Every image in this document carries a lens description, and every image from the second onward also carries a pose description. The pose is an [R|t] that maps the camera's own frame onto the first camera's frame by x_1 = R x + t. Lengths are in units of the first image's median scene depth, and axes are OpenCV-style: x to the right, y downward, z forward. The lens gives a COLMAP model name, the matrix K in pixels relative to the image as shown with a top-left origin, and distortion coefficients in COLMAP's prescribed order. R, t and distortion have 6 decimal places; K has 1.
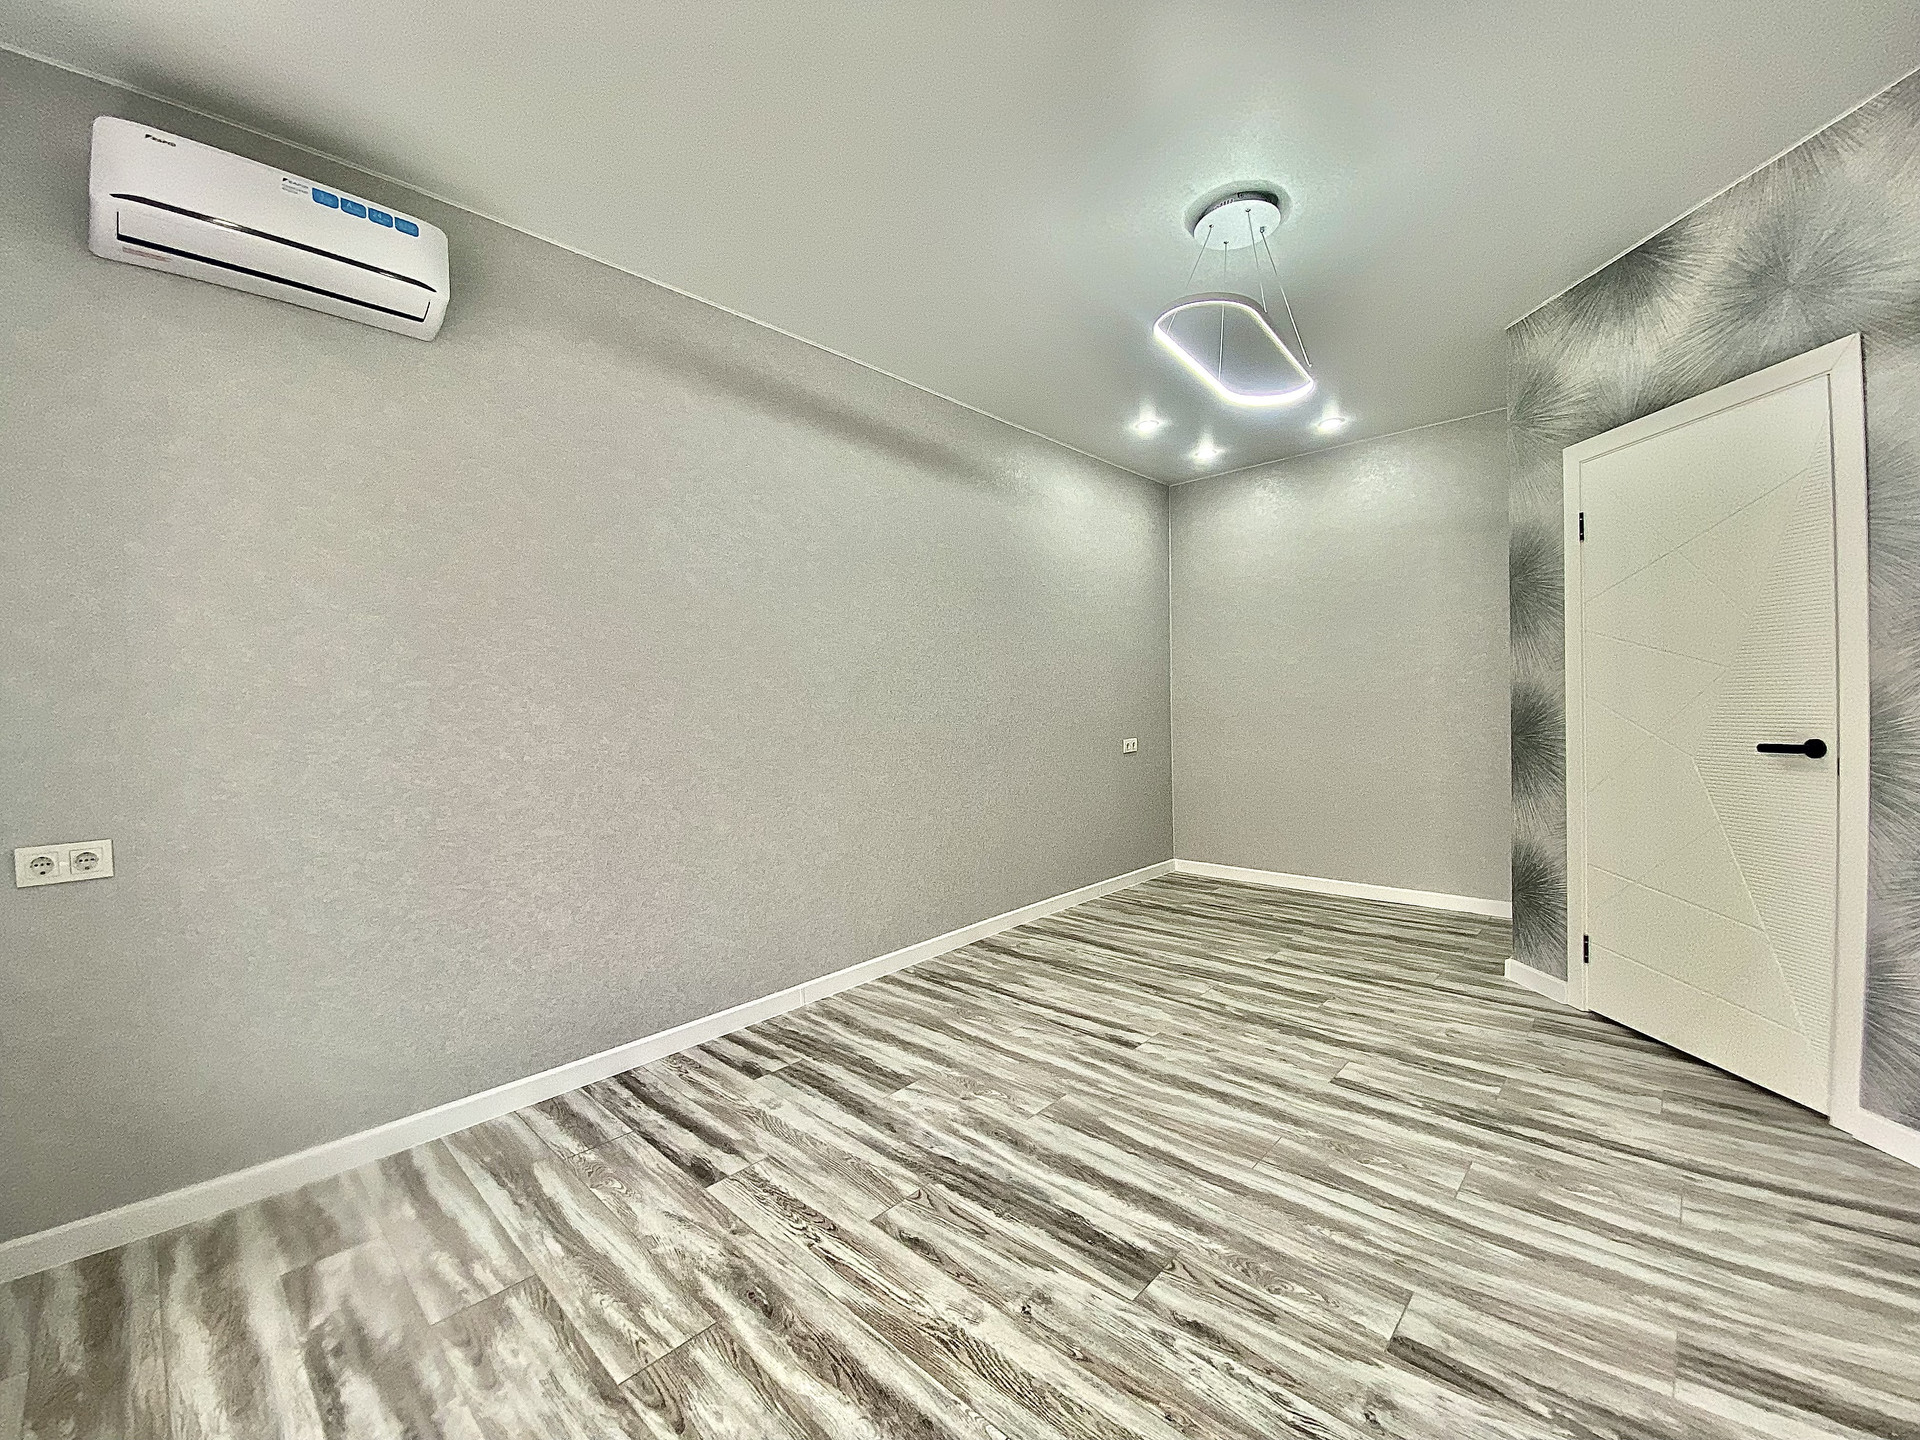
lens RADIAL K [[780.8, 0, 954.7], [0, 780.8, 713.7], [0, 0, 1]] dist [0.012749, -0.015963]
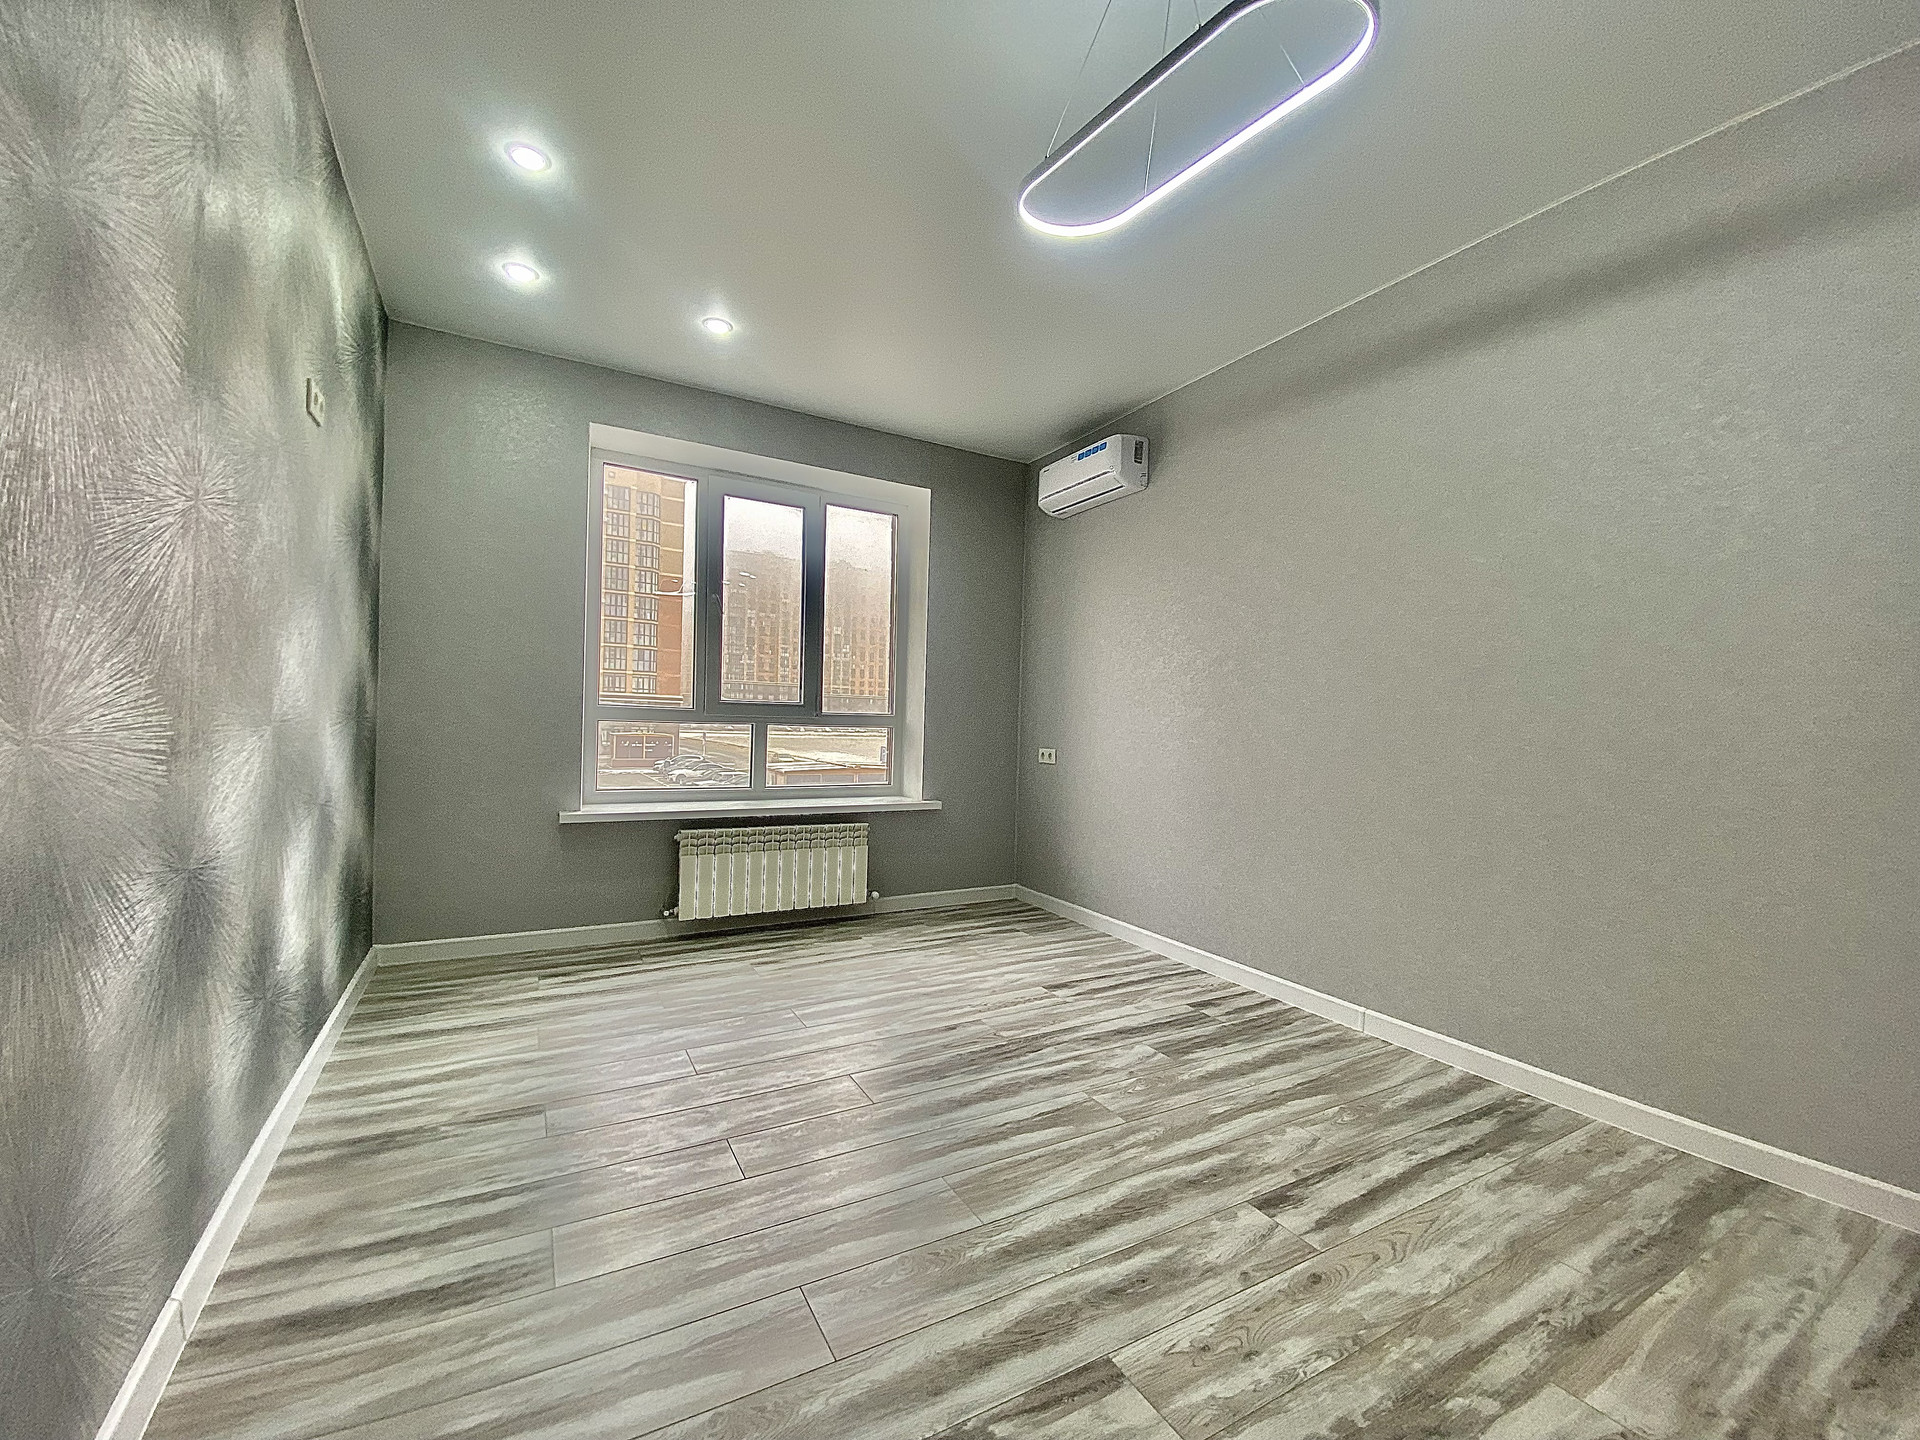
lens RADIAL K [[771.8, 0, 955.4], [0, 771.8, 721.1], [0, 0, 1]] dist [0.027977, -0.027297]
pose [[-0.299844, 0.014569, -0.953877, 1.074551], [-0.035965, 0.999000, 0.026563, 0.012115], [0.953310, 0.042271, -0.299020, 1.091112]]
